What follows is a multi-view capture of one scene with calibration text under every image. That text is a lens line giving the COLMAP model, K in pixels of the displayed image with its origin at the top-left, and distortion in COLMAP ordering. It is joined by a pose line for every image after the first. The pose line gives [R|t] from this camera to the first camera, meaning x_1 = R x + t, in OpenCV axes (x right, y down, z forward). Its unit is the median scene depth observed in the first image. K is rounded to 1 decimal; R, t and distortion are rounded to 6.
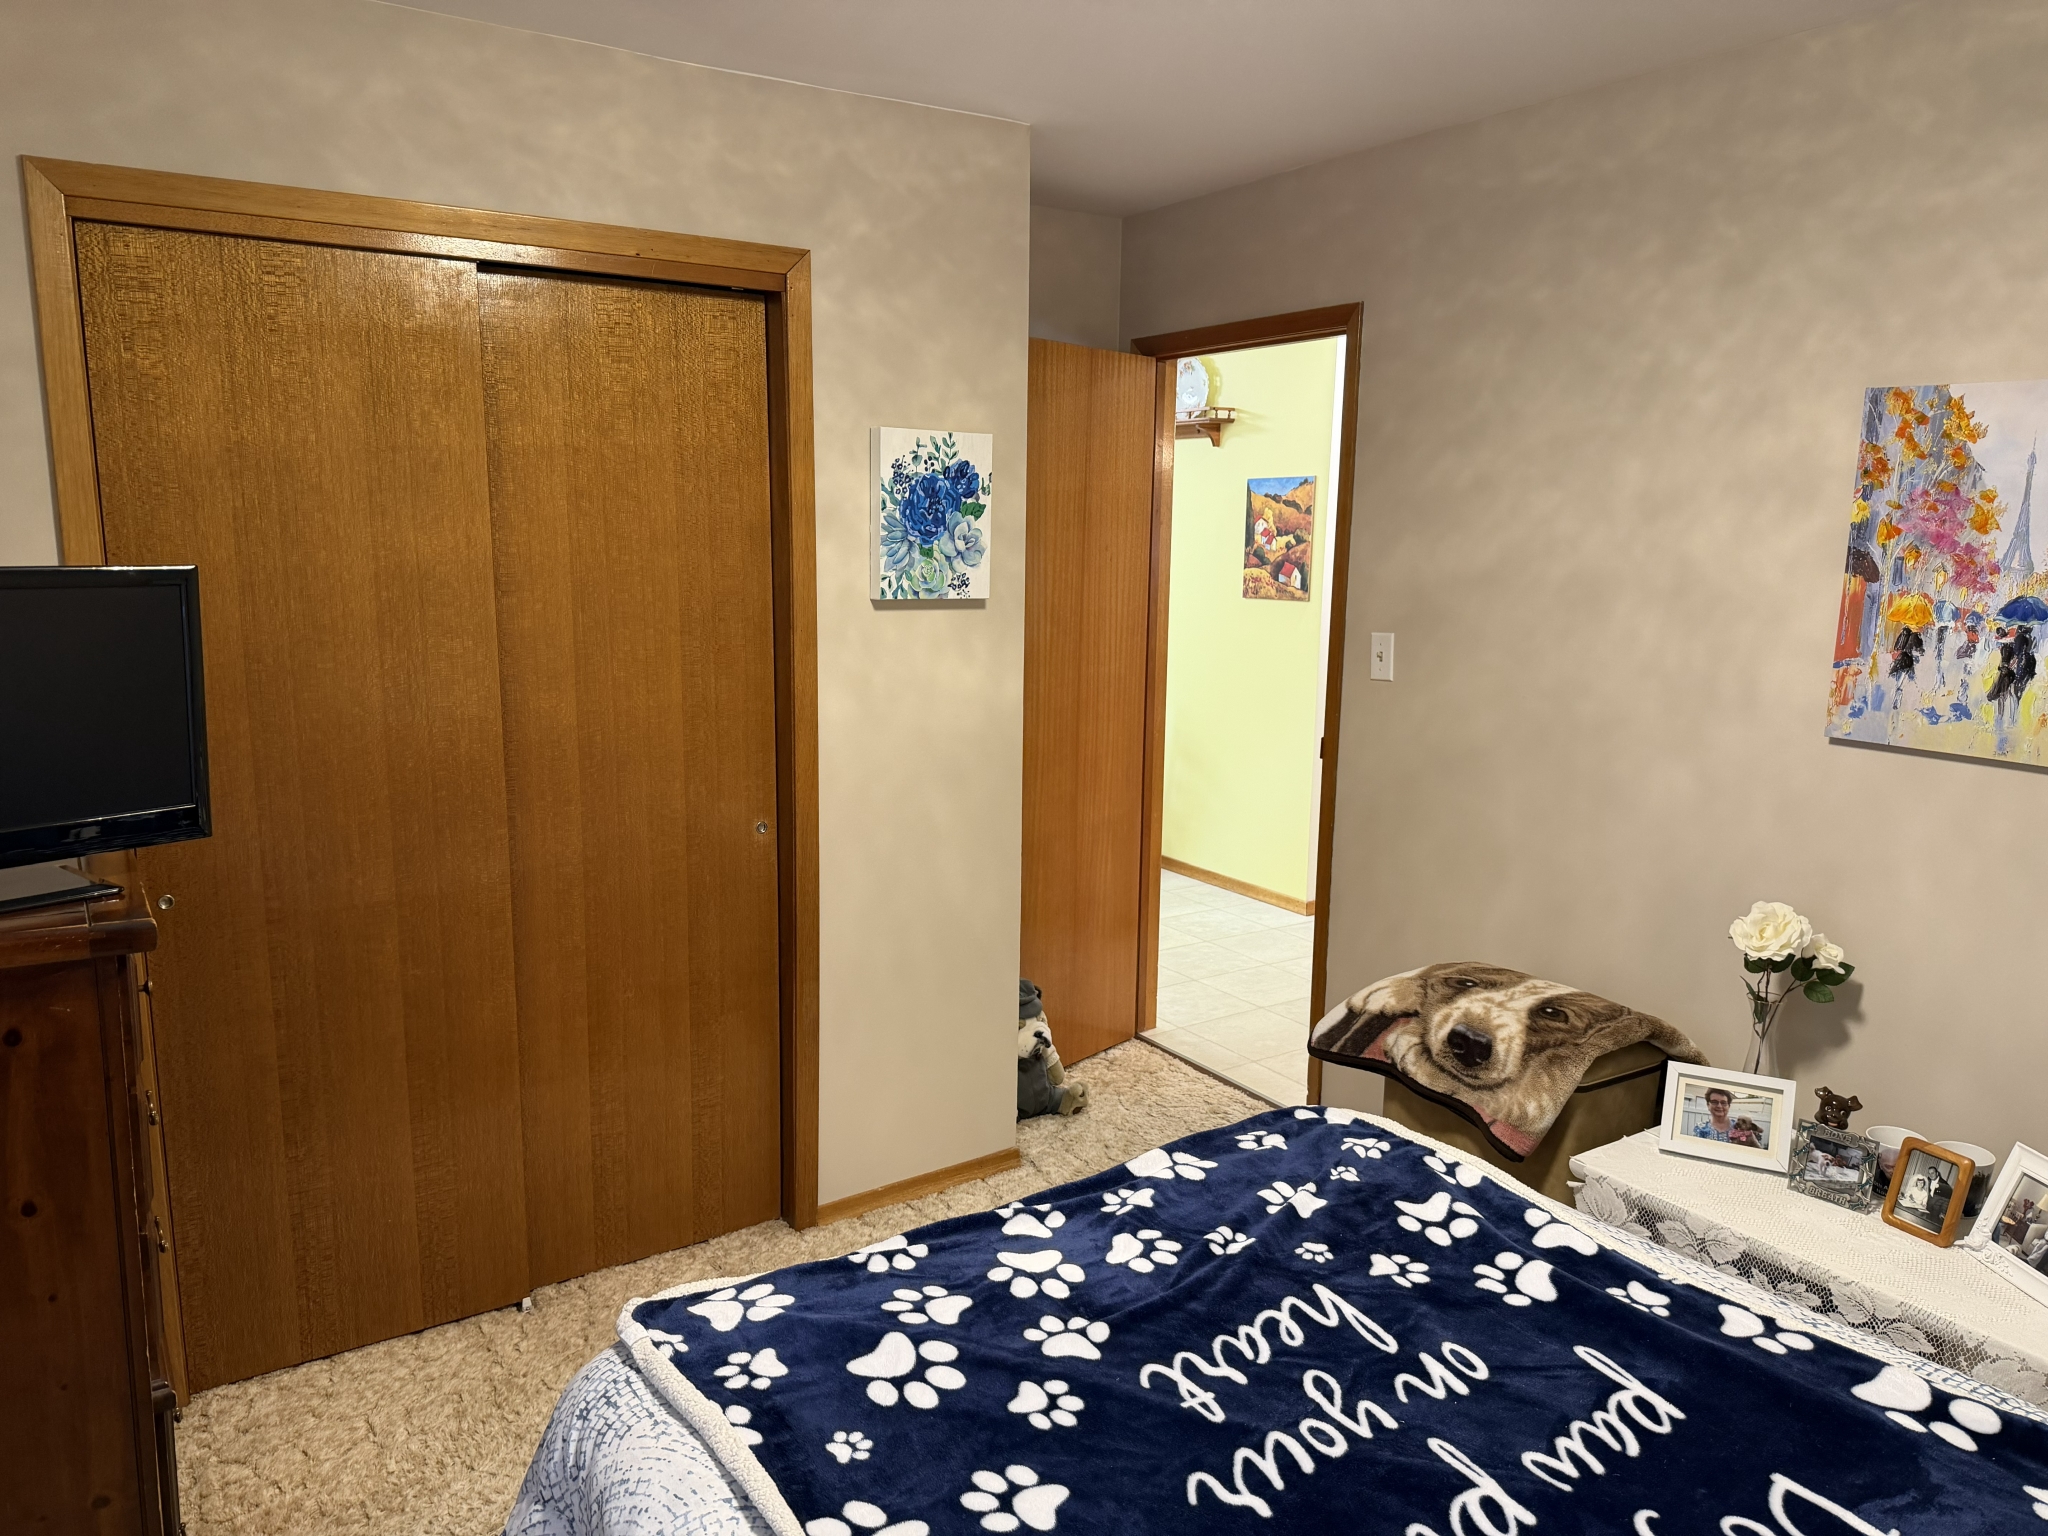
lens RADIAL K [[1433.0, 0, 1036.1], [0, 1433.0, 808.2], [0, 0, 1]] dist [0.067313, -0.094584]
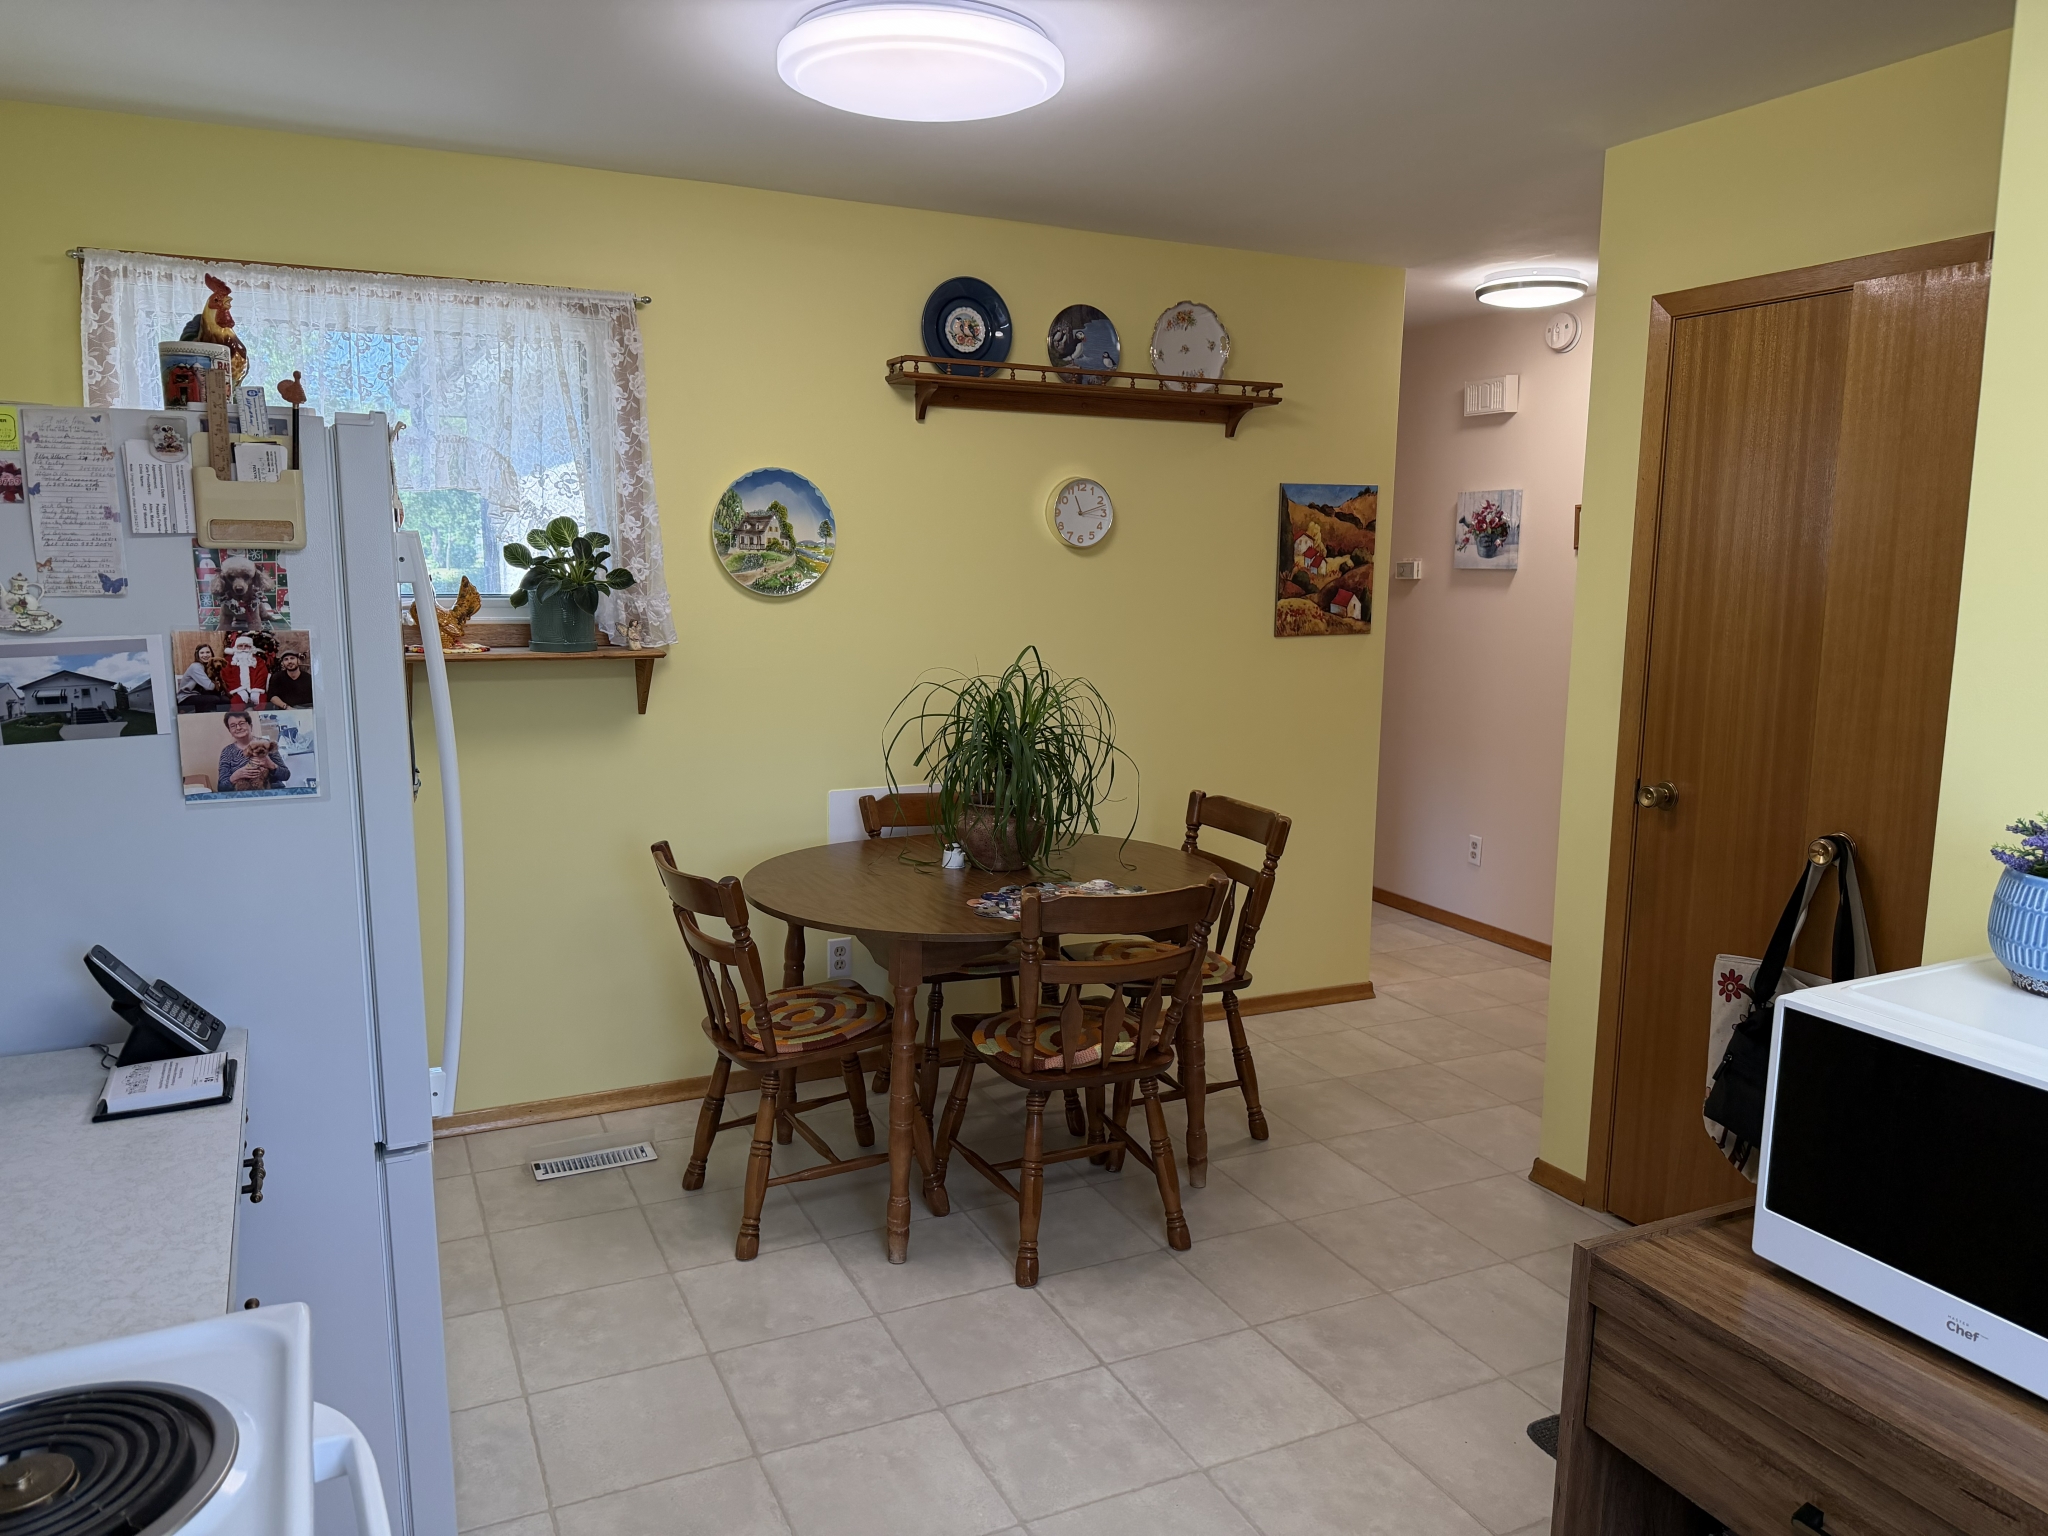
lens RADIAL K [[1433.0, 0, 1031.9], [0, 1433.0, 767.1], [0, 0, 1]] dist [0.067313, -0.094584]
pose [[0.142744, -0.168320, 0.975342, -0.655751], [0.182757, 0.972971, 0.141164, -0.217410], [-0.972740, 0.158101, 0.169647, 1.037925]]
